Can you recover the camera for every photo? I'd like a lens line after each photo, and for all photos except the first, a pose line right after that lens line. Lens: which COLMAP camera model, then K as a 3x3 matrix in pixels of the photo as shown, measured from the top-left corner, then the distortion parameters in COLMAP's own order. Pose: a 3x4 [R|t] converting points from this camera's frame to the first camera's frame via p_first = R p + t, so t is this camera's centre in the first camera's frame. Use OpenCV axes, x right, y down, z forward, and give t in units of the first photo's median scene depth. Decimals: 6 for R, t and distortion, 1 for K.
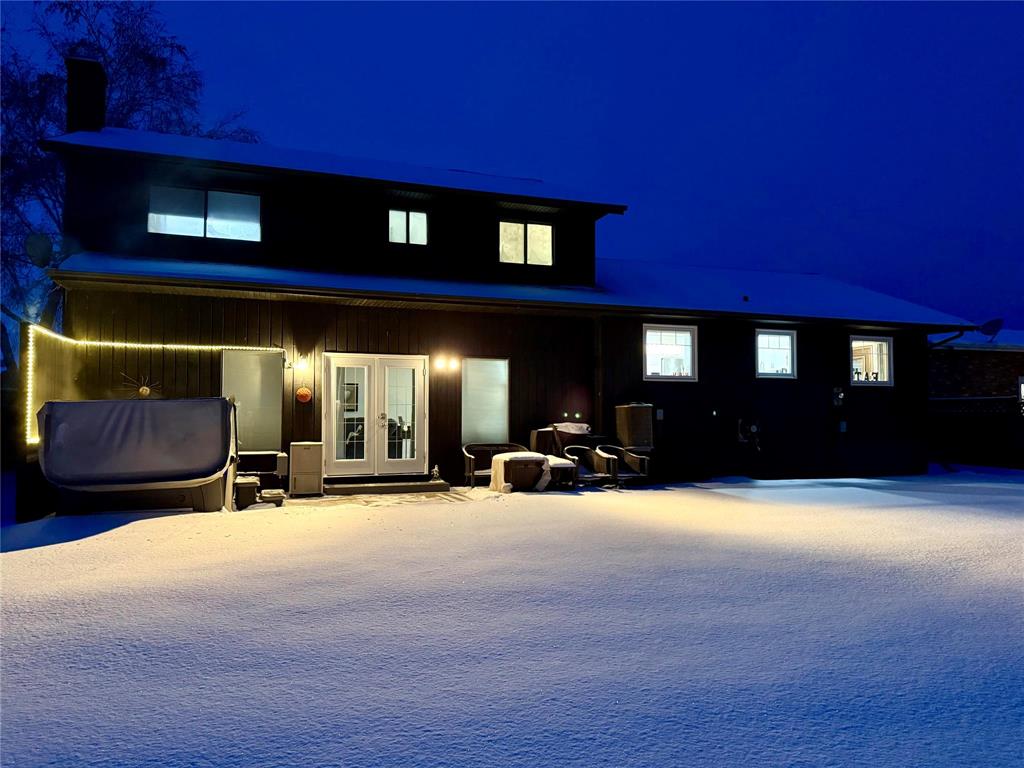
lens RADIAL K [[716.3, 0, 512.0], [0, 716.3, 384.0], [0, 0, 1]] dist [0.057533, -0.065083]
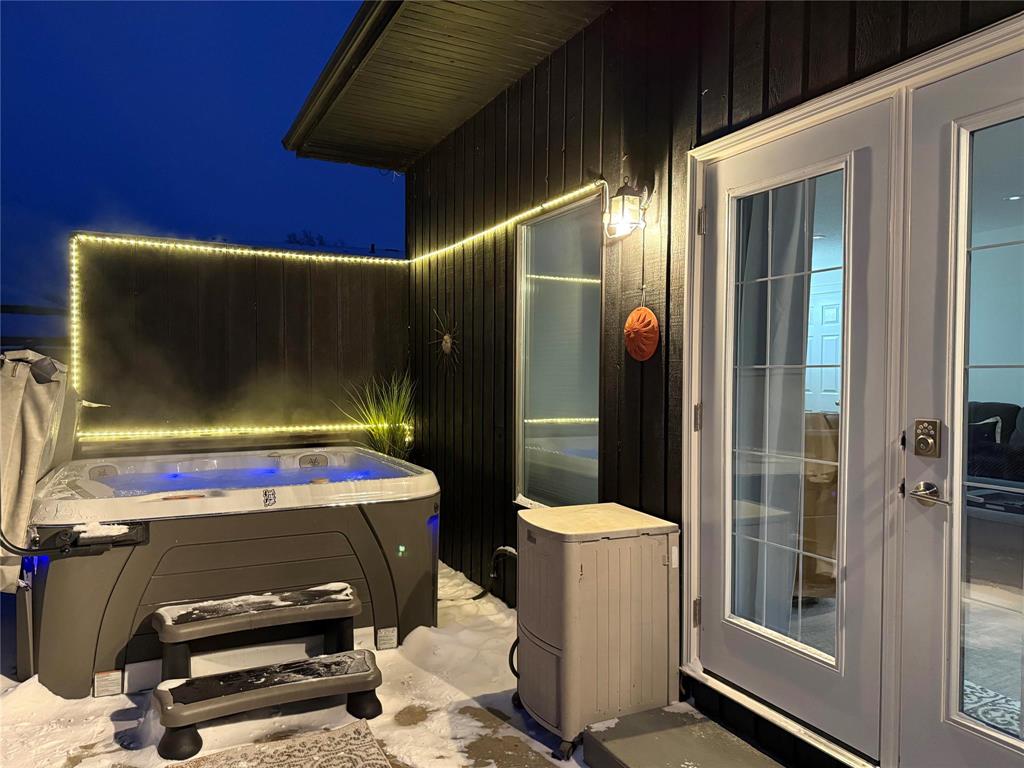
lens RADIAL K [[716.3, 0, 512.0], [0, 716.3, 384.0], [0, 0, 1]] dist [0.057533, -0.065083]
pose [[0.092314, 0.011376, -0.995665, -0.028766], [0.028515, 0.999494, 0.014064, 0.028587], [0.995322, -0.029690, 0.091943, 0.917842]]
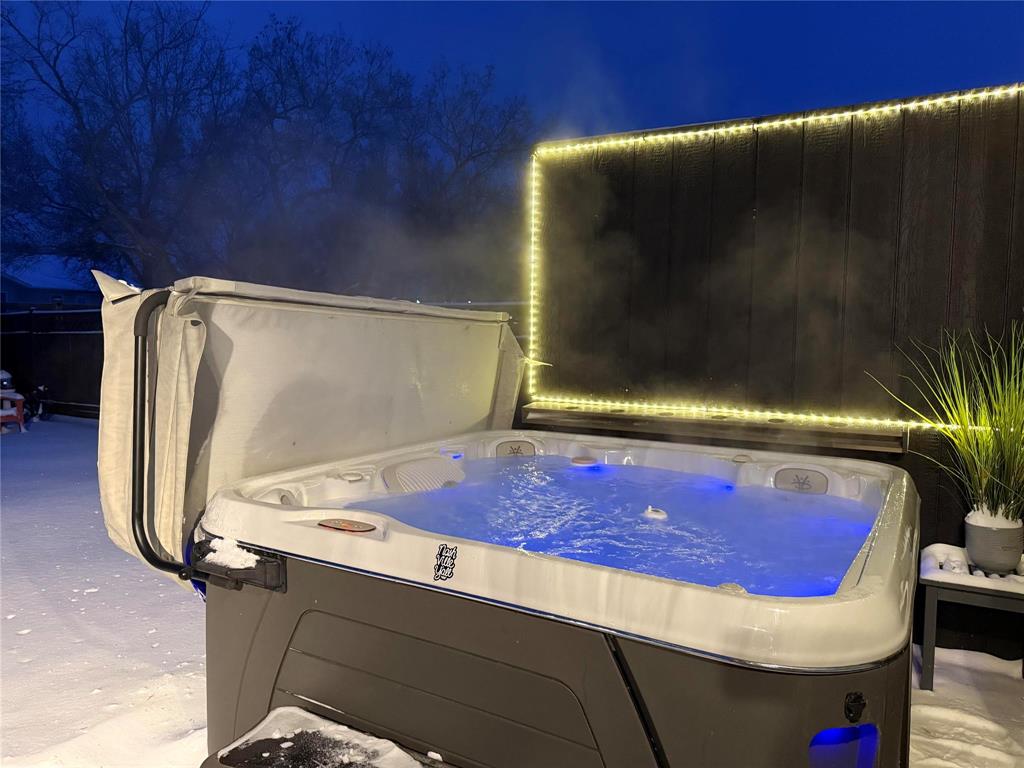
lens RADIAL K [[716.3, 0, 512.0], [0, 716.3, 384.0], [0, 0, 1]] dist [0.057533, -0.065083]
pose [[-0.774596, 0.034890, -0.631493, -0.244870], [0.006899, 0.998884, 0.046726, 0.033811], [0.632418, 0.031837, -0.773973, 0.962279]]
